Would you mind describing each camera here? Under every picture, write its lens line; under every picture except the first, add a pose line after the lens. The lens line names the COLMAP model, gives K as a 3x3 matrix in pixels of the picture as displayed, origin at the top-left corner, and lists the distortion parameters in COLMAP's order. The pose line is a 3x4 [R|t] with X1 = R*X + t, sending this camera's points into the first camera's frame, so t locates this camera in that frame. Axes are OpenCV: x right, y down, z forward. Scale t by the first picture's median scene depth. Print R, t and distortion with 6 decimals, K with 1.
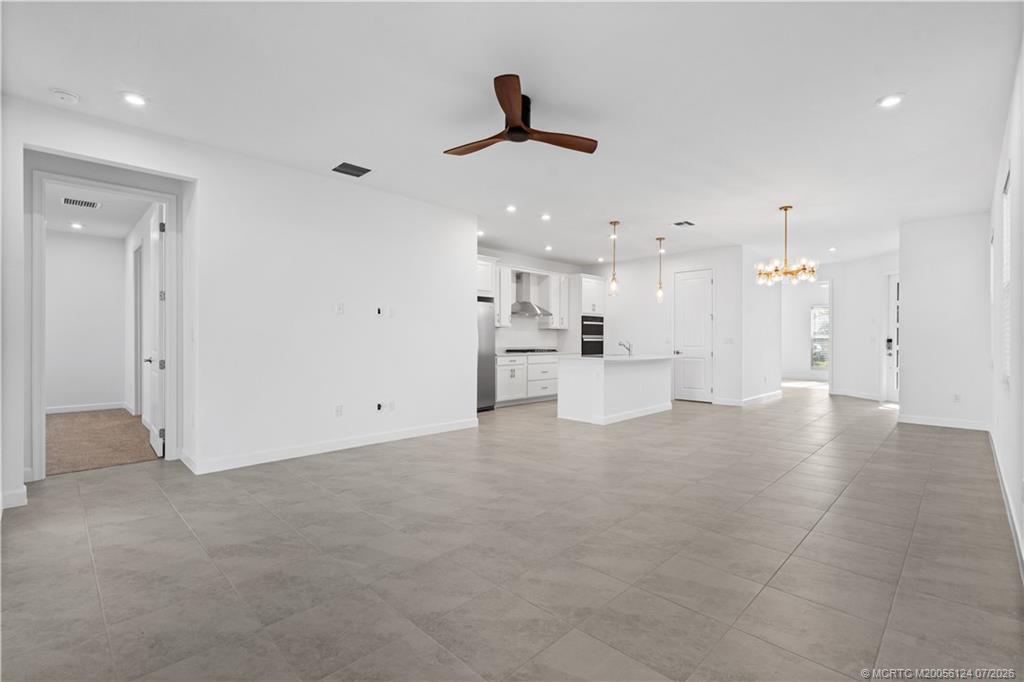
lens RADIAL K [[472.1, 0, 510.7], [0, 472.1, 343.3], [0, 0, 1]] dist [-0.001988, -0.000524]
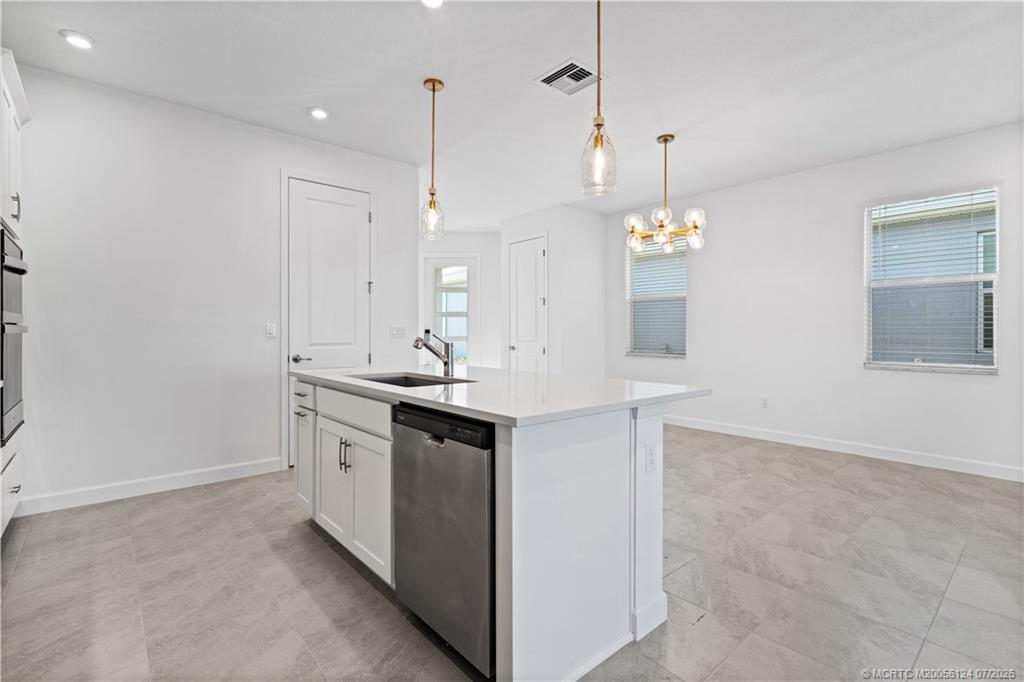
lens RADIAL K [[472.1, 0, 517.5], [0, 472.1, 334.9], [0, 0, 1]] dist [-0.001988, -0.000524]
pose [[0.067941, -0.008483, 0.997653, -0.075508], [0.003744, 0.999959, 0.008247, -0.006235], [-0.997682, 0.003175, 0.067970, 0.778482]]
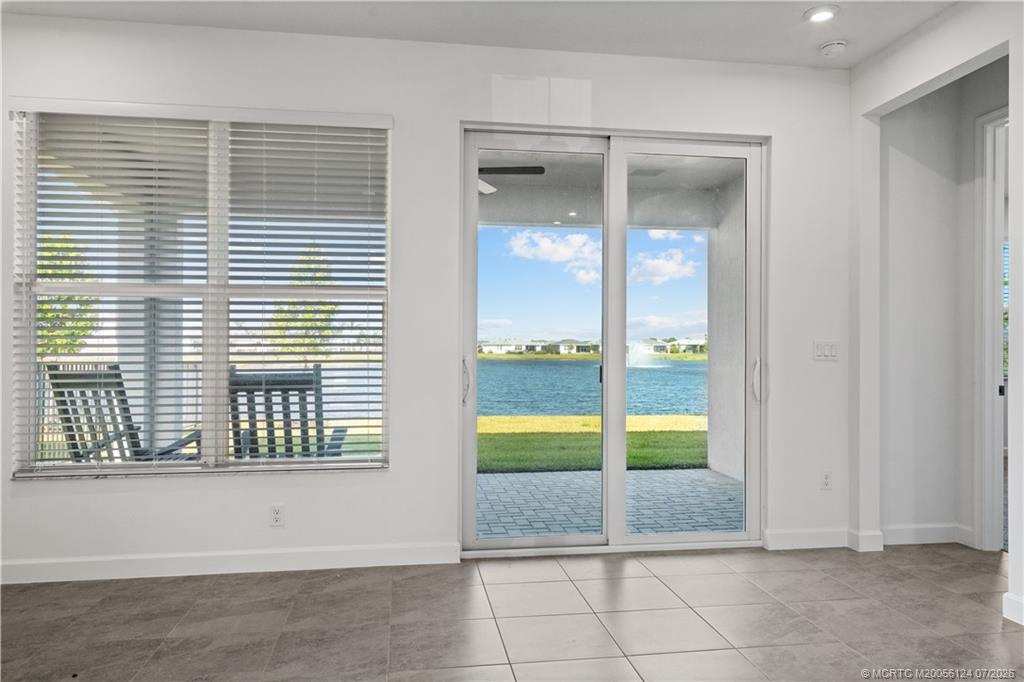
lens RADIAL K [[716.1, 0, 514.7], [0, 716.1, 341.9], [0, 0, 1]] dist [-0.006536, -0.000485]
pose [[-0.596946, -0.011189, -0.802204, 0.129240], [-0.009456, 0.999931, -0.006911, -0.003644], [0.802226, 0.003460, -0.597011, 0.476259]]
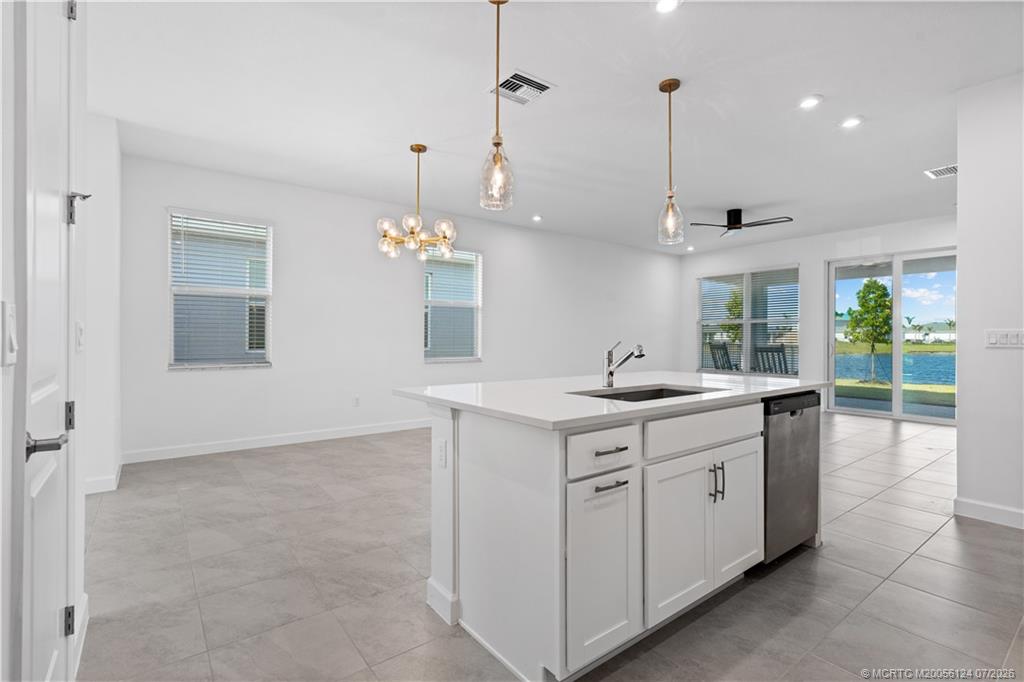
lens RADIAL K [[472.1, 0, 507.4], [0, 472.1, 335.0], [0, 0, 1]] dist [-0.001988, -0.000524]
pose [[-0.988065, -0.002665, 0.154015, 0.228526], [-0.002416, 0.999995, 0.001807, -0.008727], [-0.154019, 0.001413, -0.988067, 1.115501]]
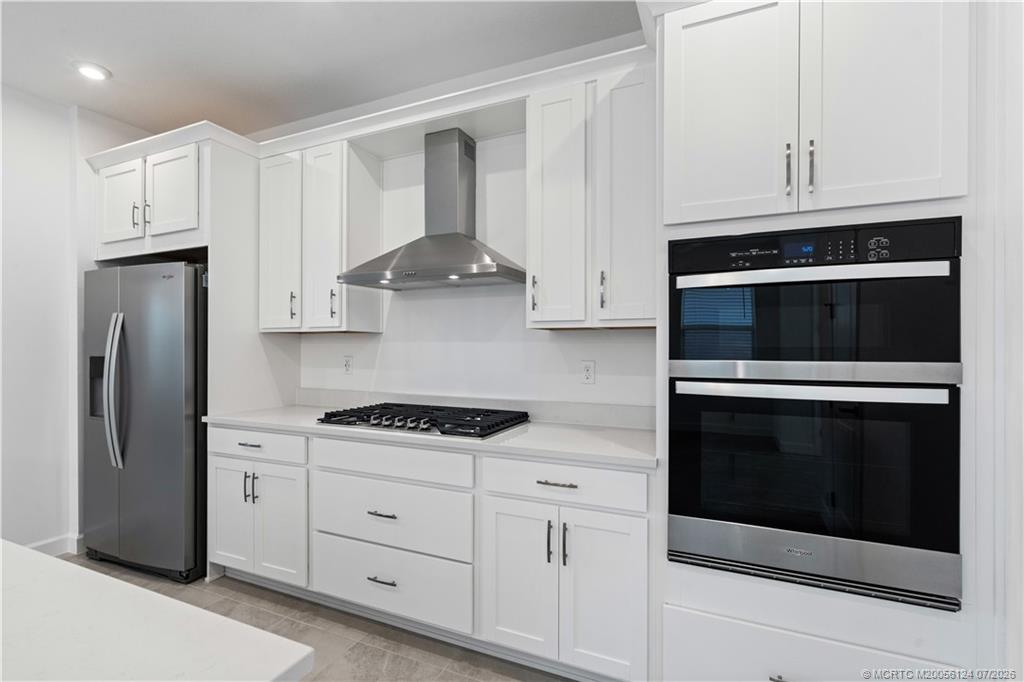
lens RADIAL K [[472.1, 0, 513.3], [0, 472.1, 349.7], [0, 0, 1]] dist [-0.001988, -0.000524]
pose [[0.348809, 0.000926, -0.937193, 0.310466], [-0.006895, 0.999975, -0.001578, -0.021480], [0.937168, 0.007012, 0.348807, 0.961943]]
